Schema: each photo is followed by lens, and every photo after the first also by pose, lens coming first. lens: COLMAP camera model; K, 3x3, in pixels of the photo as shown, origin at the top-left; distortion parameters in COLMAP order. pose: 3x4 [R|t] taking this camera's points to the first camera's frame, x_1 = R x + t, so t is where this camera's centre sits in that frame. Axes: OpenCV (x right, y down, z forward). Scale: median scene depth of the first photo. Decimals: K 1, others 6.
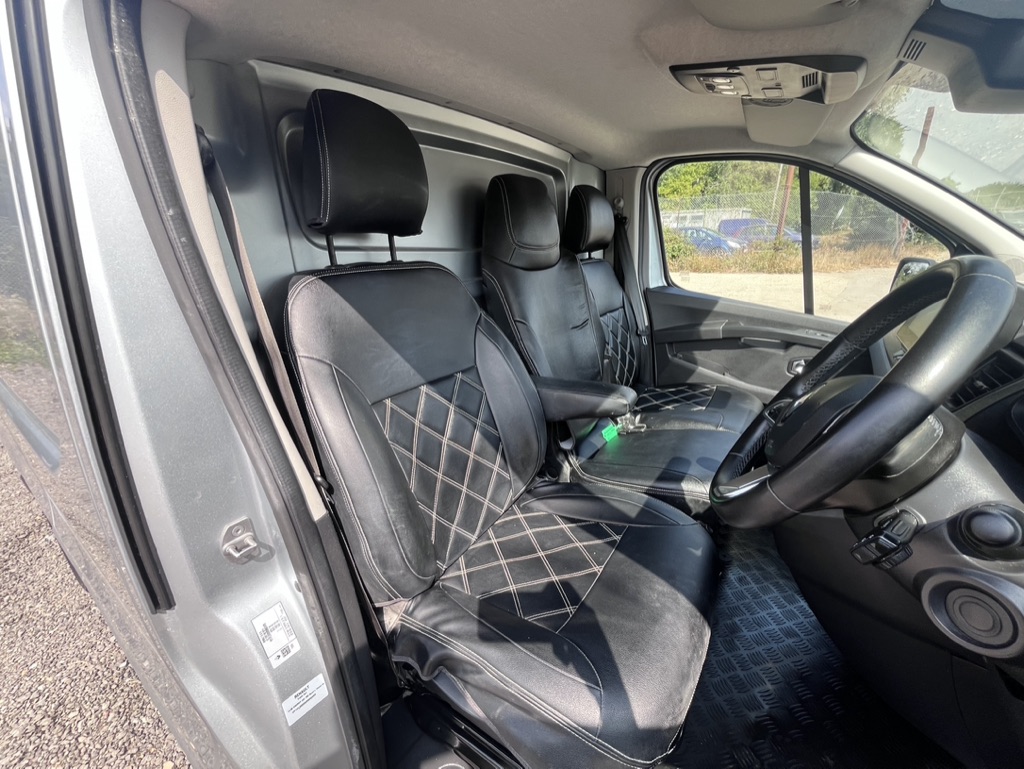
lens RADIAL K [[414.5, 0, 512.5], [0, 414.5, 378.3], [0, 0, 1]] dist [-0.003859, -0.000027]
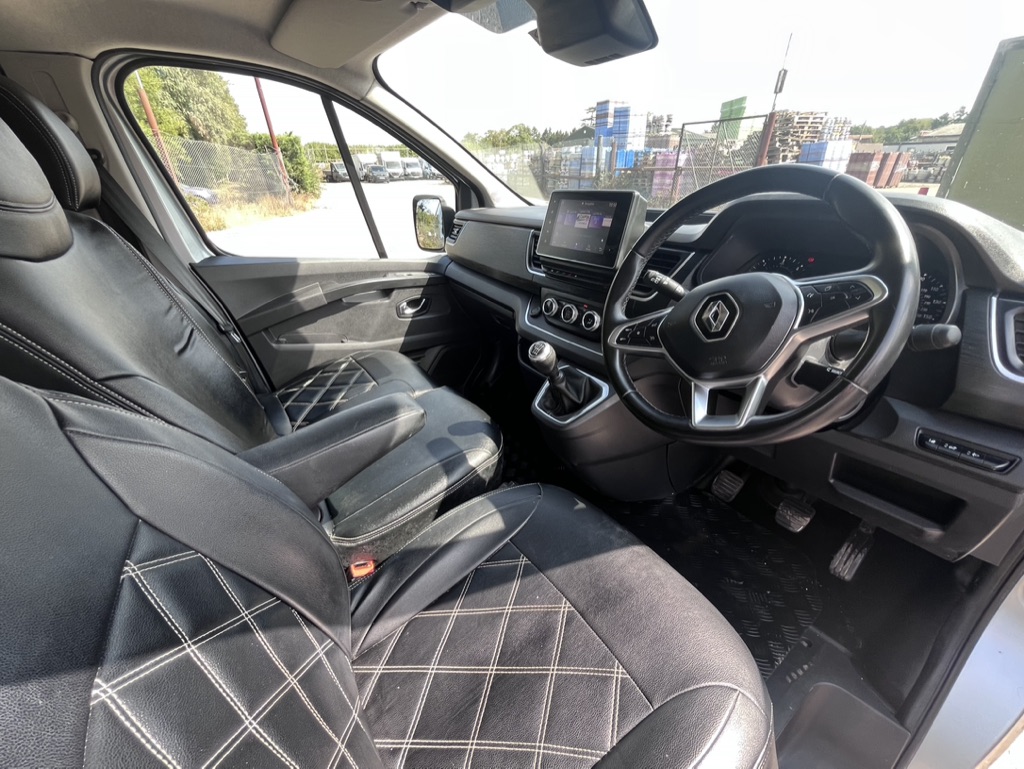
lens RADIAL K [[413.4, 0, 516.2], [0, 413.4, 380.2], [0, 0, 1]] dist [-0.002371, -0.000339]
pose [[0.359061, -0.419472, 0.833737, -0.139619], [0.334245, 0.891852, 0.304763, -0.089089], [-0.871410, 0.169244, 0.460436, 0.303758]]
